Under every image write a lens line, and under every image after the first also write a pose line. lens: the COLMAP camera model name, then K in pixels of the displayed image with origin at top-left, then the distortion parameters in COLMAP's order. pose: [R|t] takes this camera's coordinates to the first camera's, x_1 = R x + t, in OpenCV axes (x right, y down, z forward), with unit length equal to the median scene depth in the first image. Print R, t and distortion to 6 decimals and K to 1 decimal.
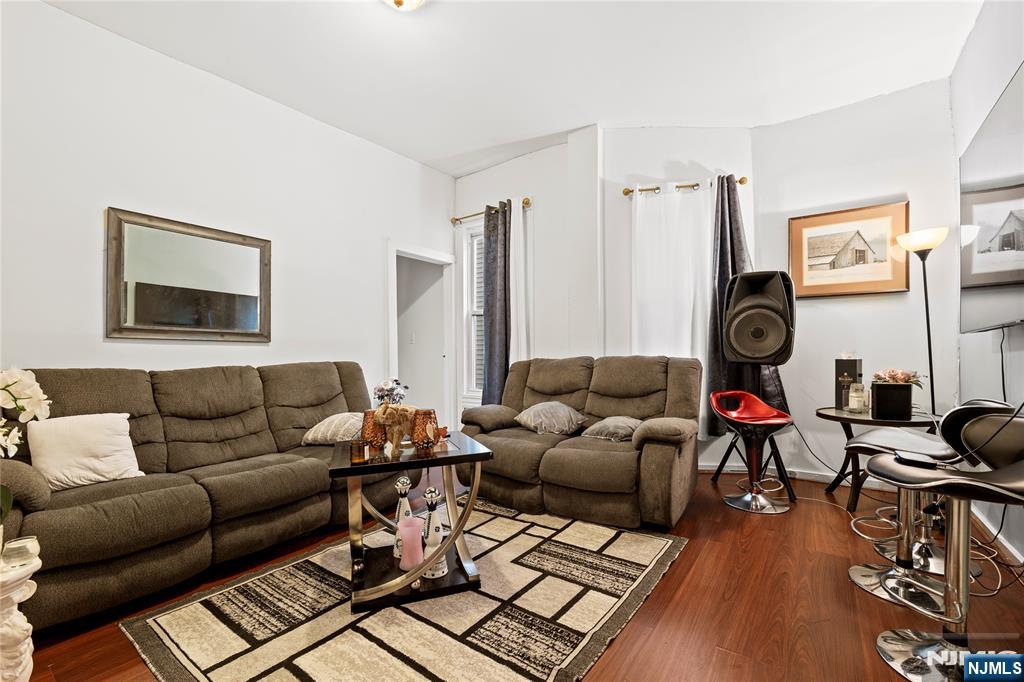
lens RADIAL K [[430.0, 0, 511.6], [0, 430.0, 350.4], [0, 0, 1]] dist [-0.010804, 0.000461]
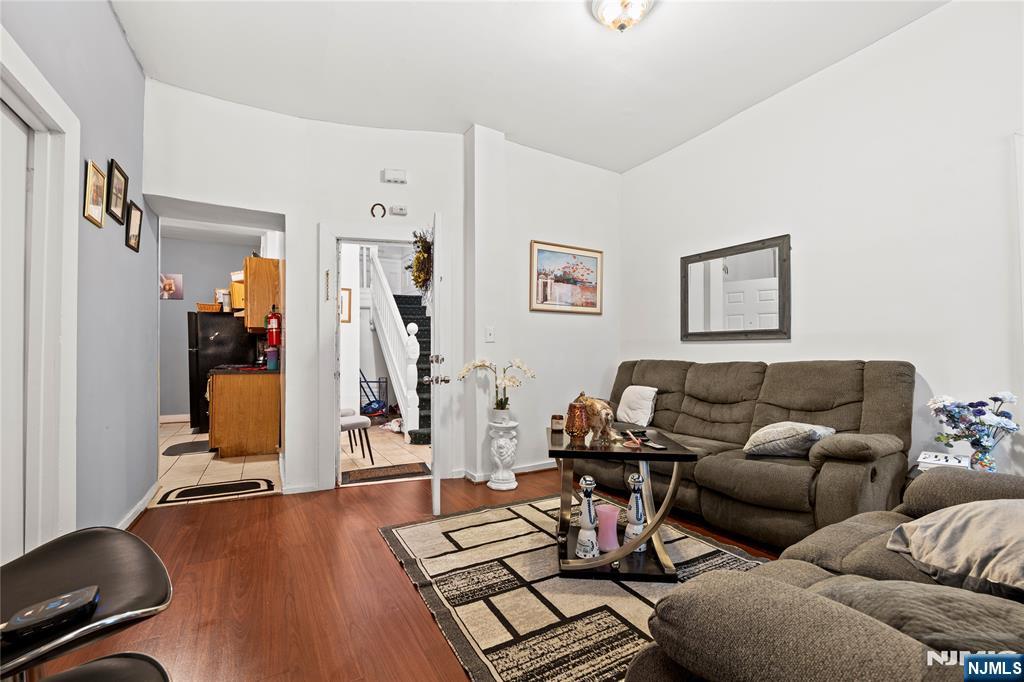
lens RADIAL K [[430.0, 0, 509.1], [0, 430.0, 343.5], [0, 0, 1]] dist [-0.010804, 0.000461]
pose [[-0.403290, -0.006148, -0.915052, 0.845513], [0.018538, 0.999717, -0.014887, -0.009169], [0.914884, -0.022967, -0.403062, 1.178584]]
